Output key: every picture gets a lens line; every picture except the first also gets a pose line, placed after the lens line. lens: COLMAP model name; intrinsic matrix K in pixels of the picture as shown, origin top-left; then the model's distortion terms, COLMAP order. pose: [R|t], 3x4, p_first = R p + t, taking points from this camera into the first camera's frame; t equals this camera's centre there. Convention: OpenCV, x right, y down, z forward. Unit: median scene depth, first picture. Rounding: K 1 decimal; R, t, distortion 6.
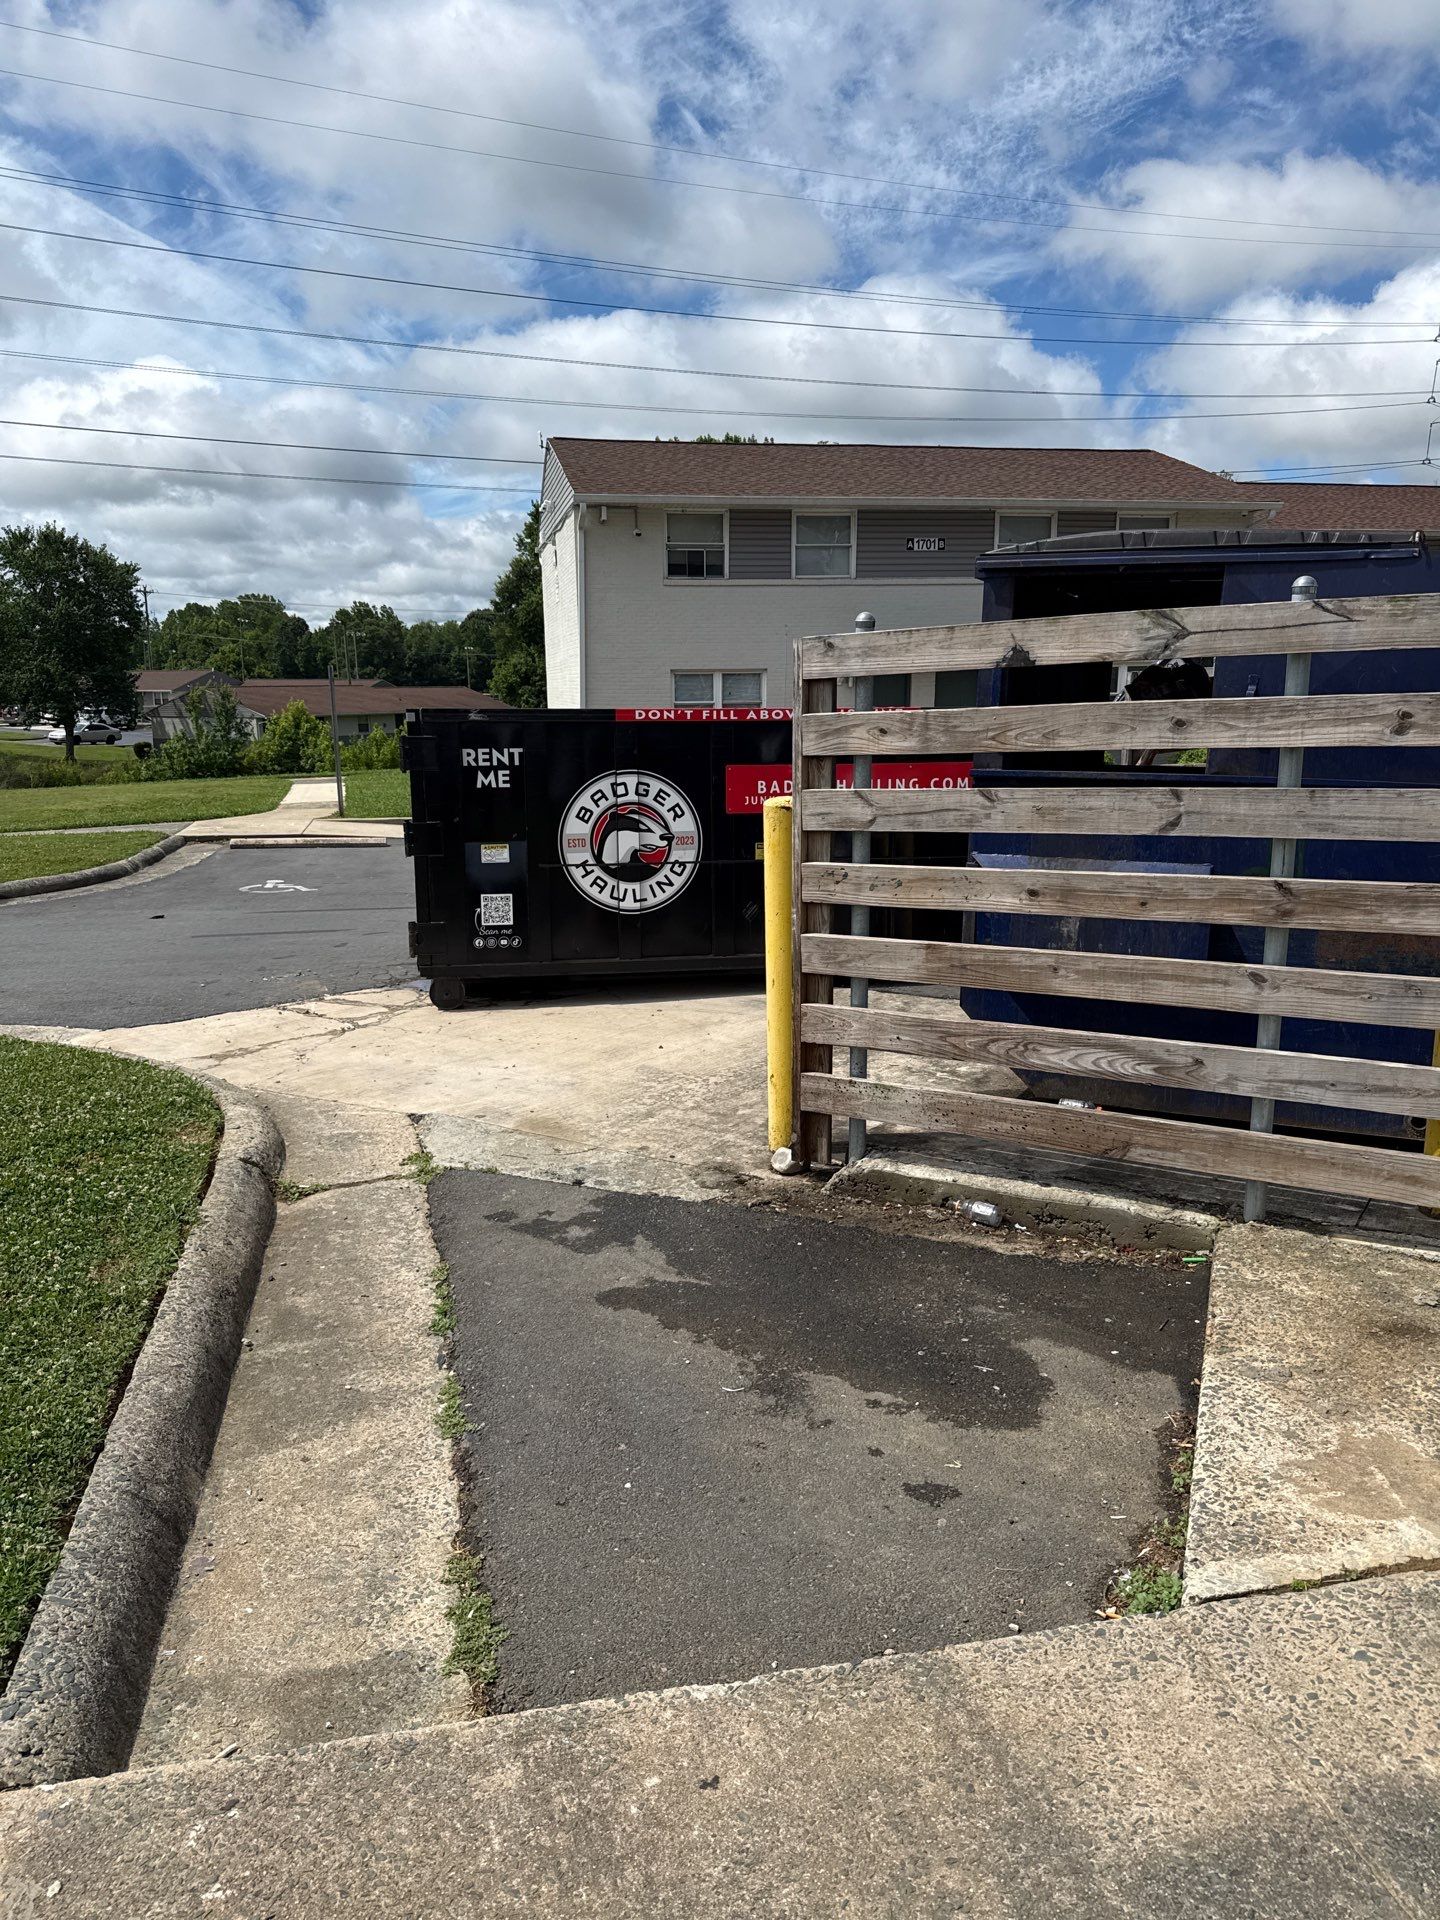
lens RADIAL K [[1371.7, 0, 714.1], [0, 1371.7, 959.0], [0, 0, 1]] dist [0.011341, -0.029686]
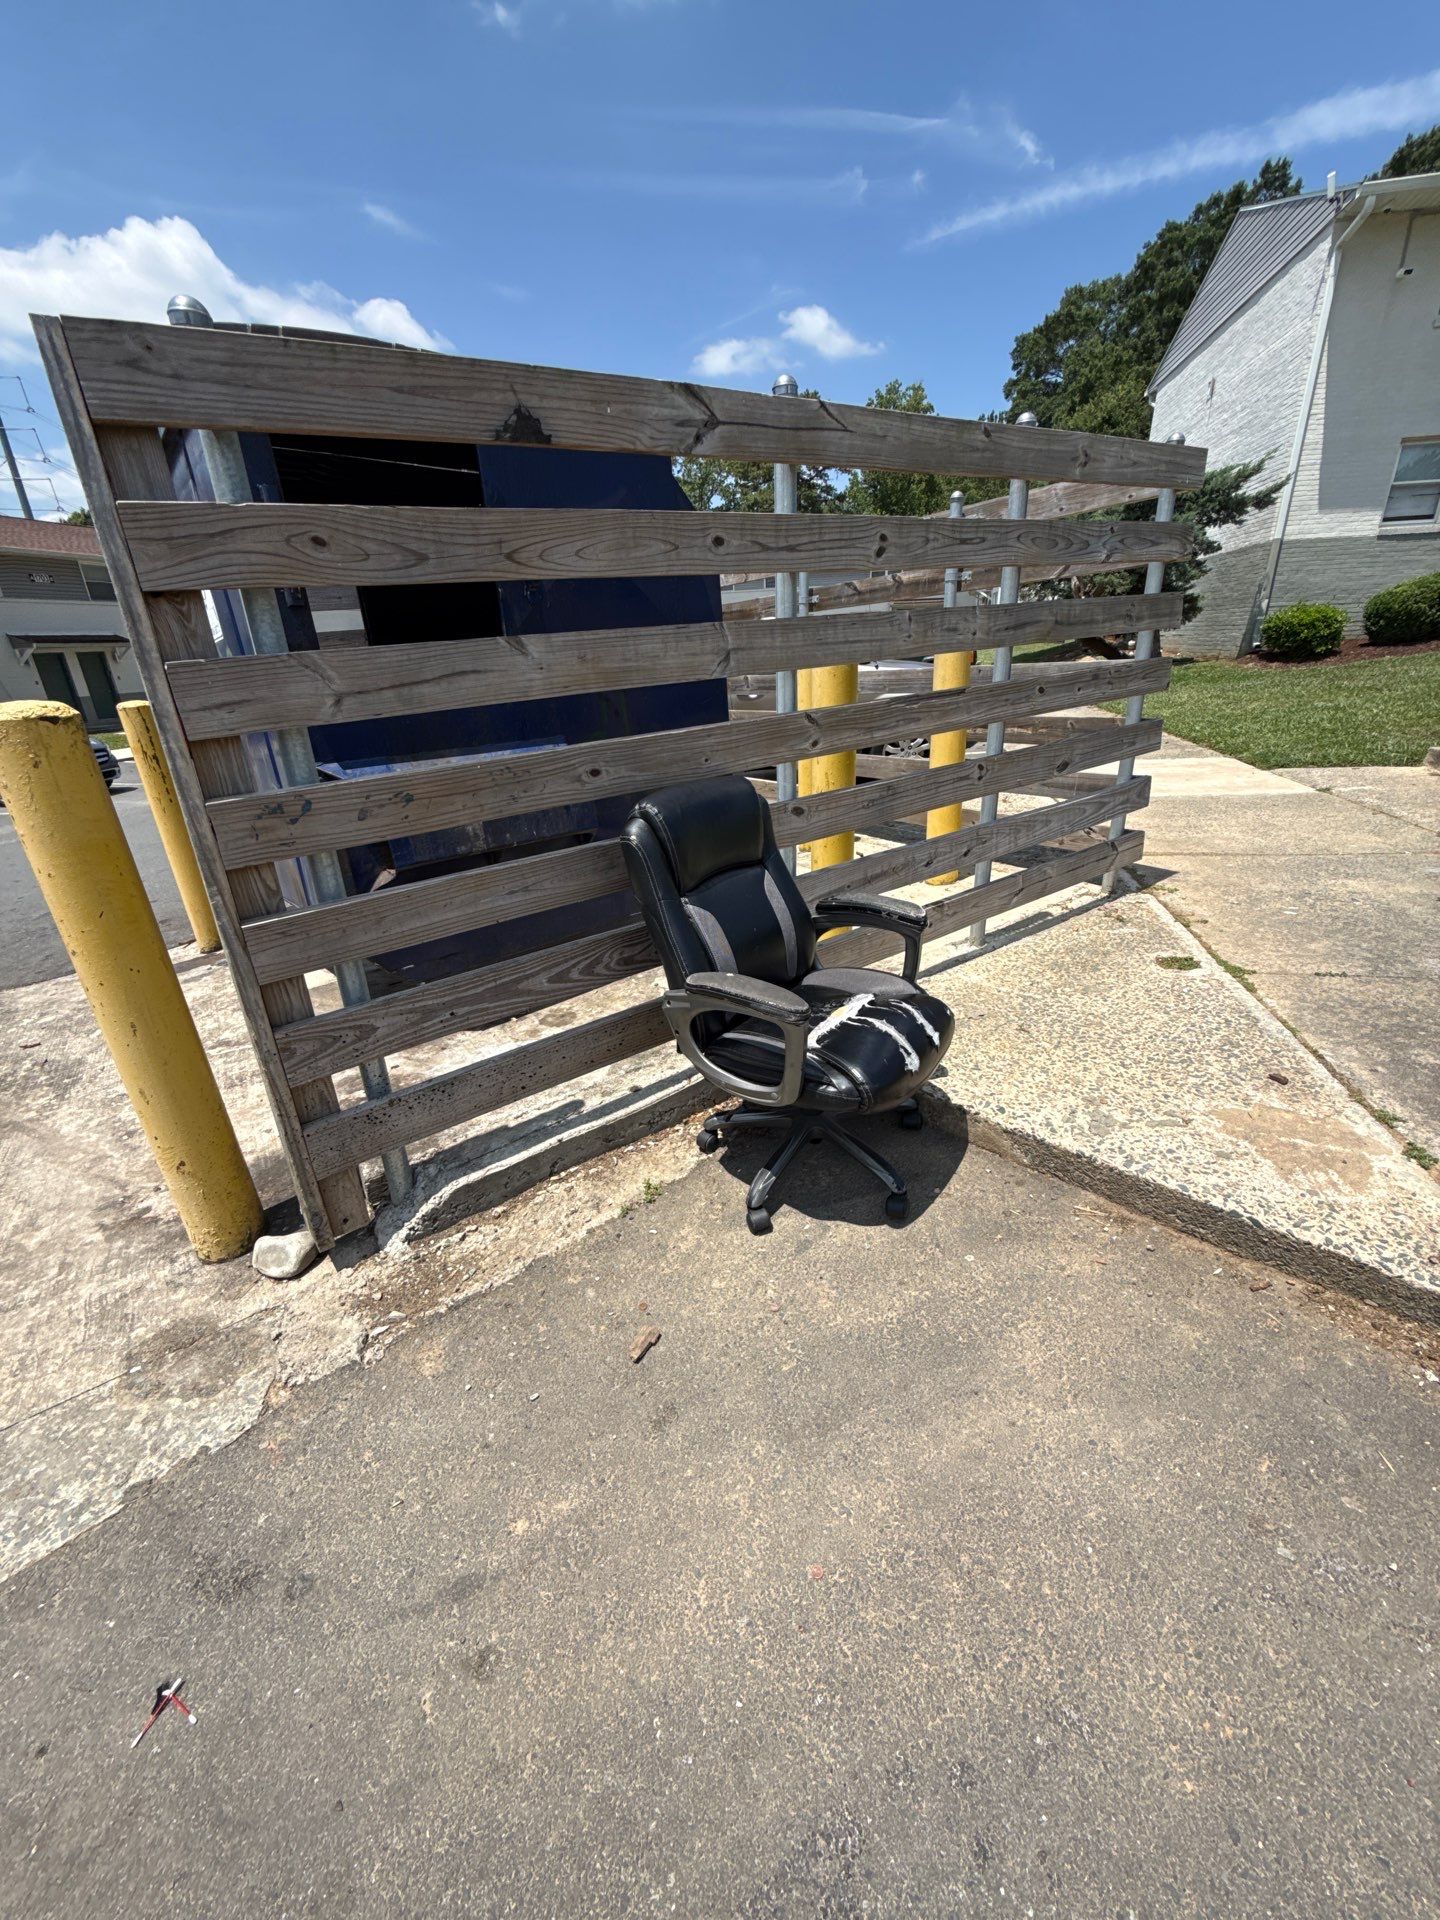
lens RADIAL K [[765.1, 0, 714.9], [0, 765.1, 961.6], [0, 0, 1]] dist [-0.001563, -0.001031]
pose [[0.377456, -0.363106, 0.851869, -0.184175], [0.219829, 0.928756, 0.298474, -0.073343], [-0.899557, 0.074604, 0.430386, 0.866057]]
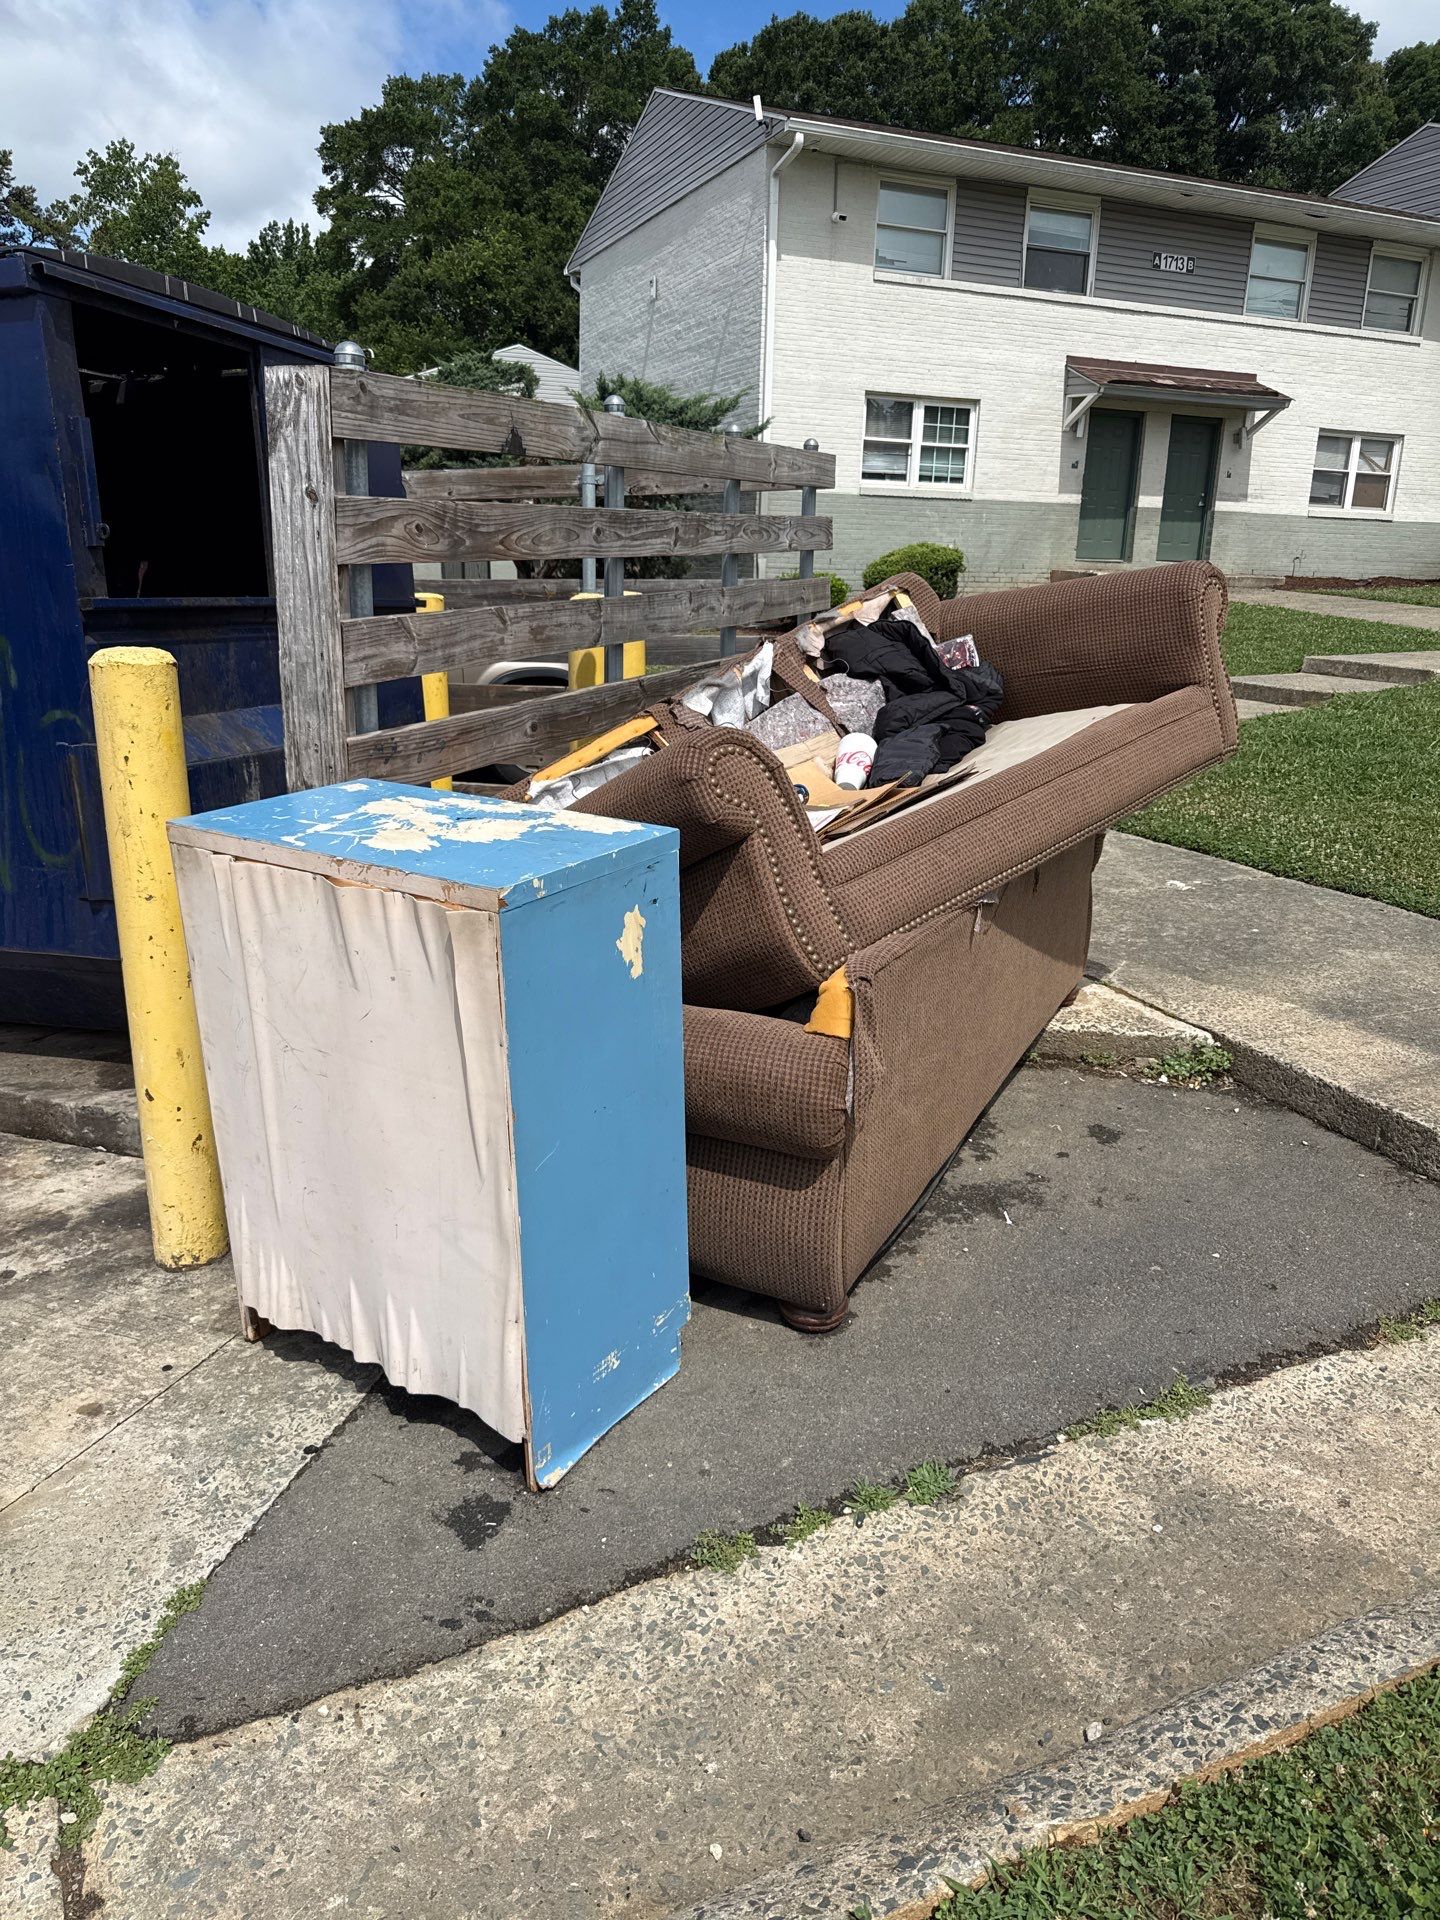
lens RADIAL K [[1351.8, 0, 716.5], [0, 1351.8, 957.4], [0, 0, 1]] dist [0.012372, -0.025512]
pose [[-0.201072, -0.265350, 0.942953, -0.739357], [0.173739, 0.937691, 0.300917, -0.170620], [-0.964046, 0.224334, -0.142441, 1.199366]]
